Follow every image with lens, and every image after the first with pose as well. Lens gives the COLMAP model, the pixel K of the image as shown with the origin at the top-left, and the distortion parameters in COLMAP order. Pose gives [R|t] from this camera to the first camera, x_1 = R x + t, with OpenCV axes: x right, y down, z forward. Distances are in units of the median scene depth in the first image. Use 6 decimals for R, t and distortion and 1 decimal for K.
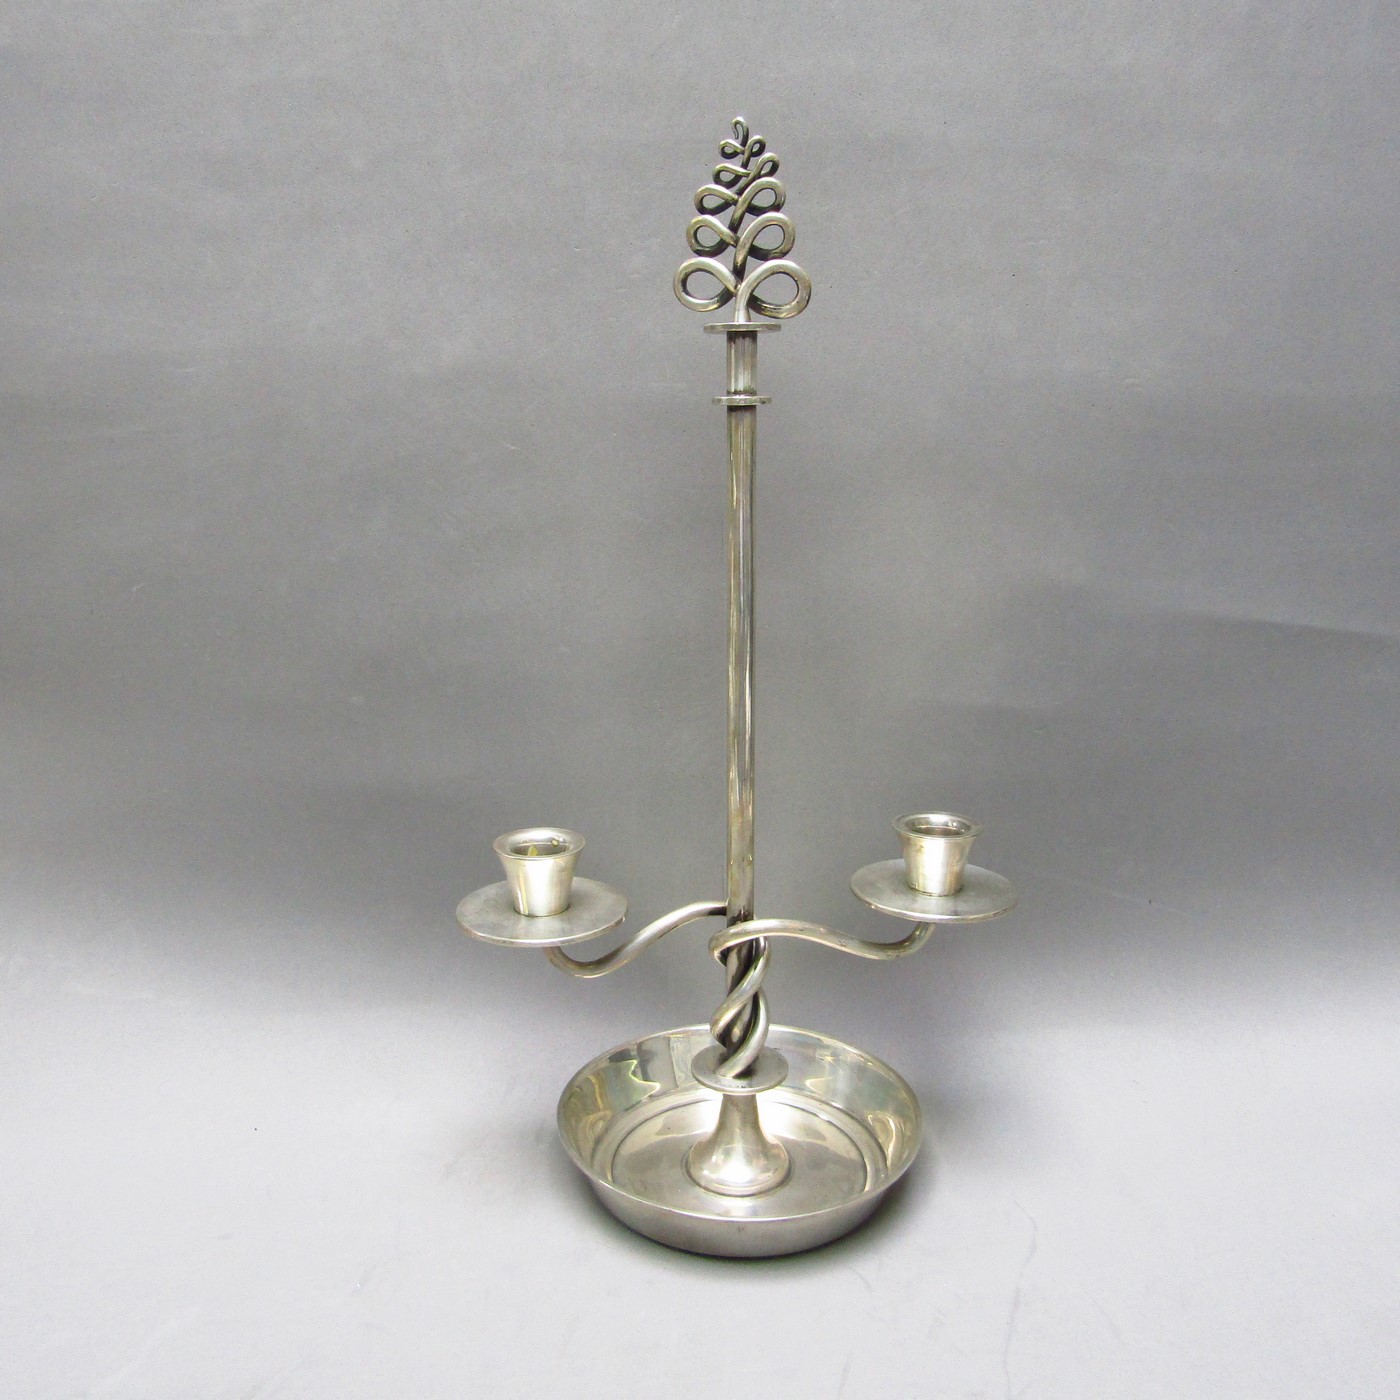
lens RADIAL K [[1328.7, 0, 697.4], [0, 1328.7, 701.5], [0, 0, 1]] dist [-0.006590, 0.000000]
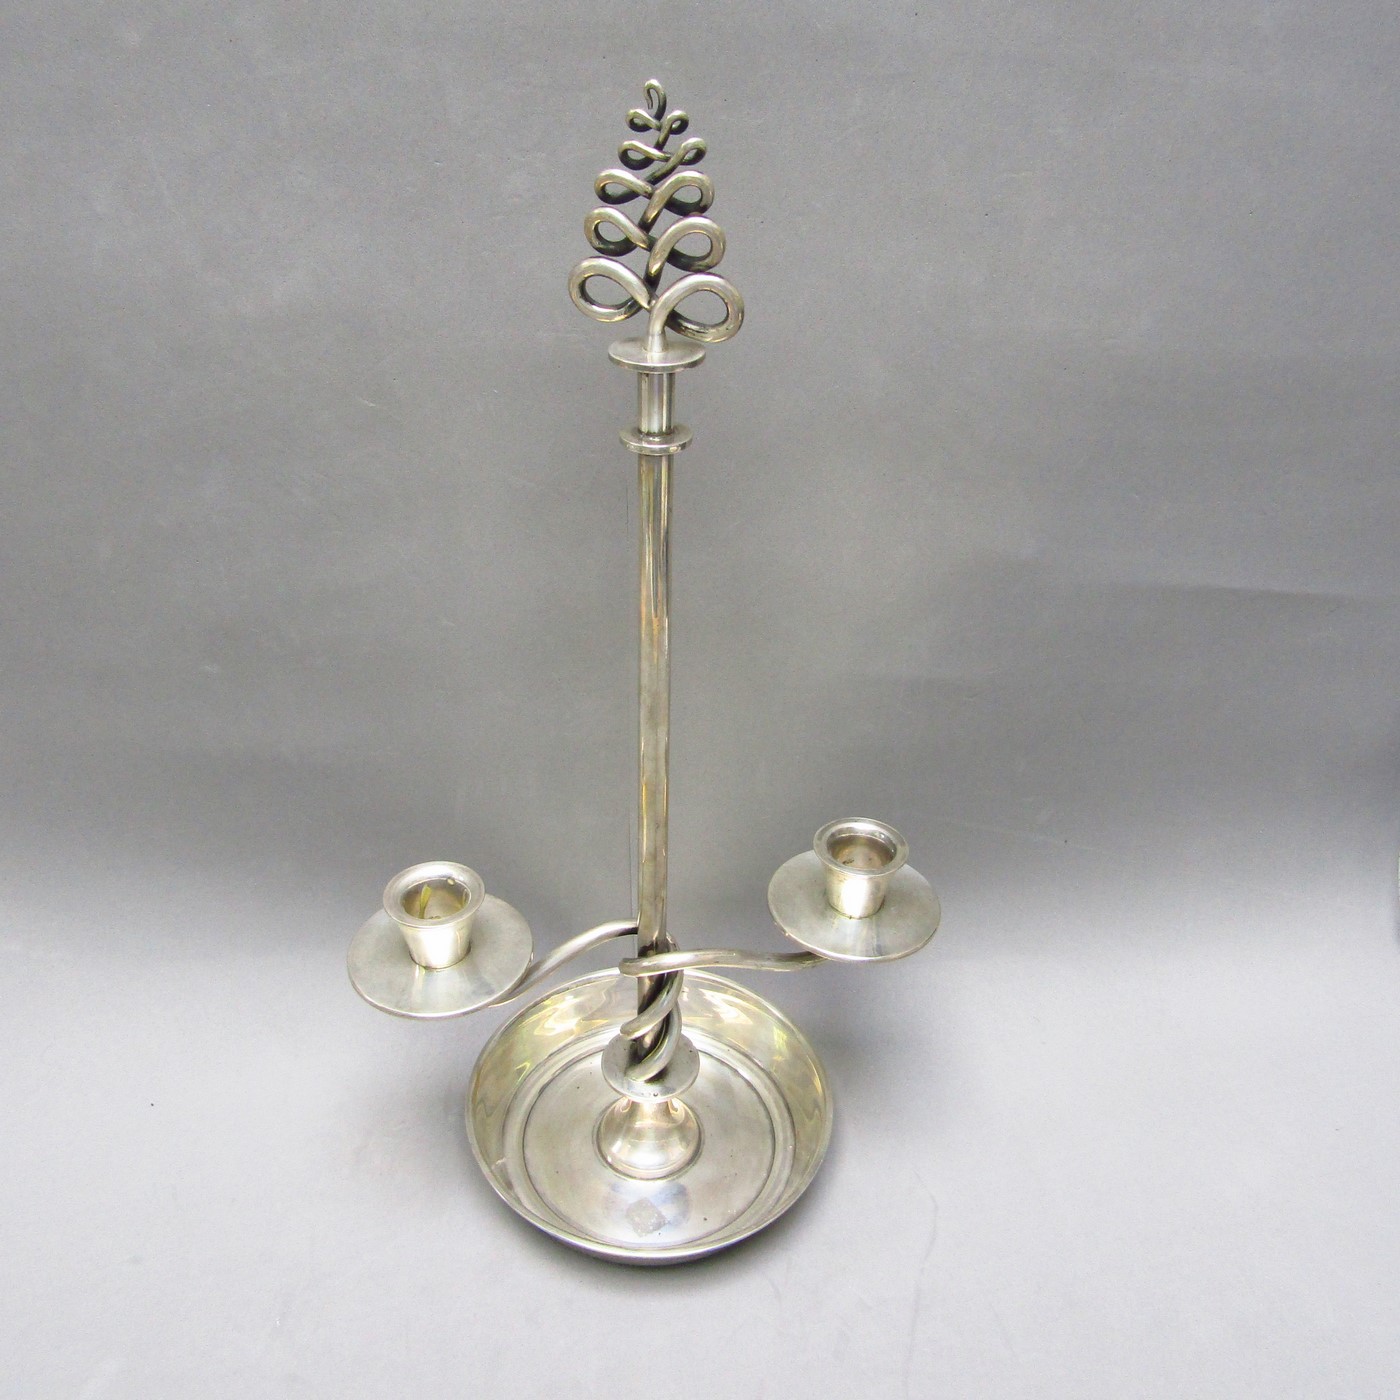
lens RADIAL K [[1328.7, 0, 698.7], [0, 1328.7, 704.9], [0, 0, 1]] dist [-0.006590, 0.000000]
pose [[0.996161, -0.019864, 0.085258, -0.011944], [-0.009068, 0.945264, 0.326181, -0.306790], [-0.087070, -0.325702, 0.941455, 0.158471]]
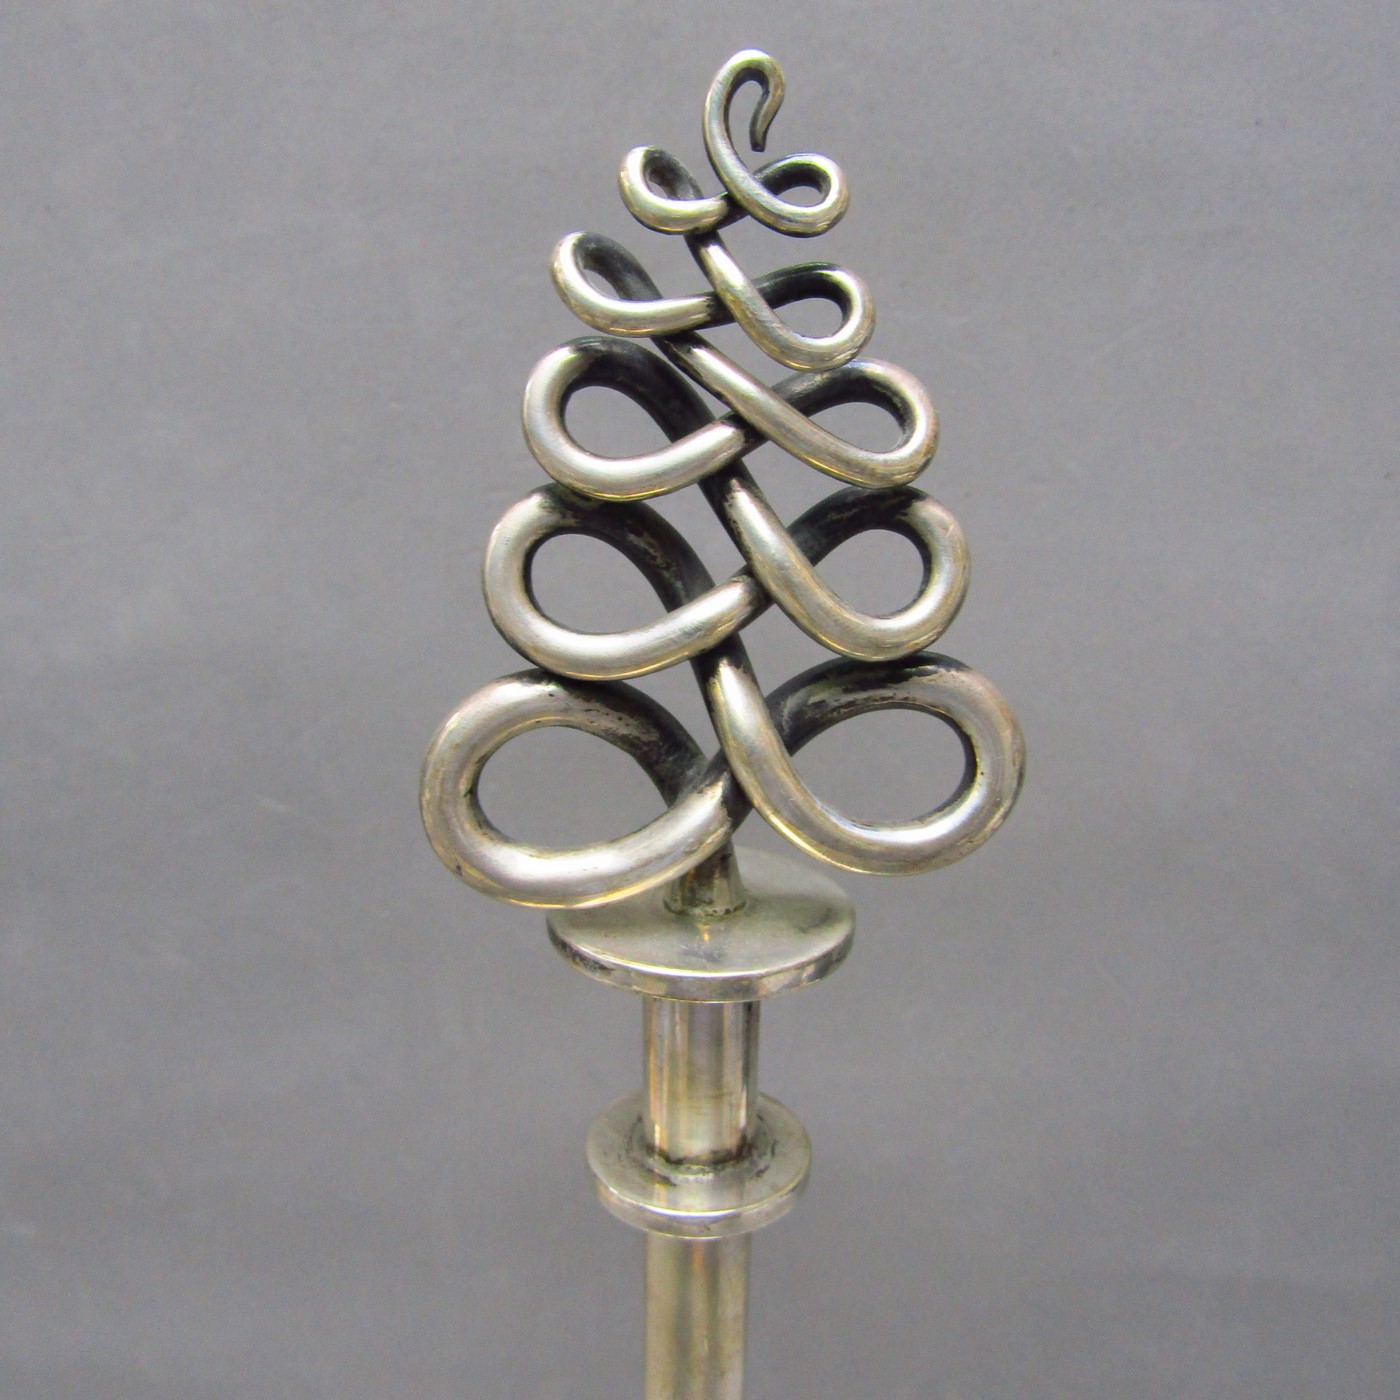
lens RADIAL K [[1273.3, 0, 703.0], [0, 1273.3, 684.7], [0, 0, 1]] dist [-0.011525, 0.000000]
pose [[0.999973, -0.000936, 0.007327, 0.009218], [0.000382, 0.997161, 0.075298, -0.289655], [-0.007377, -0.075294, 0.997134, 0.589336]]
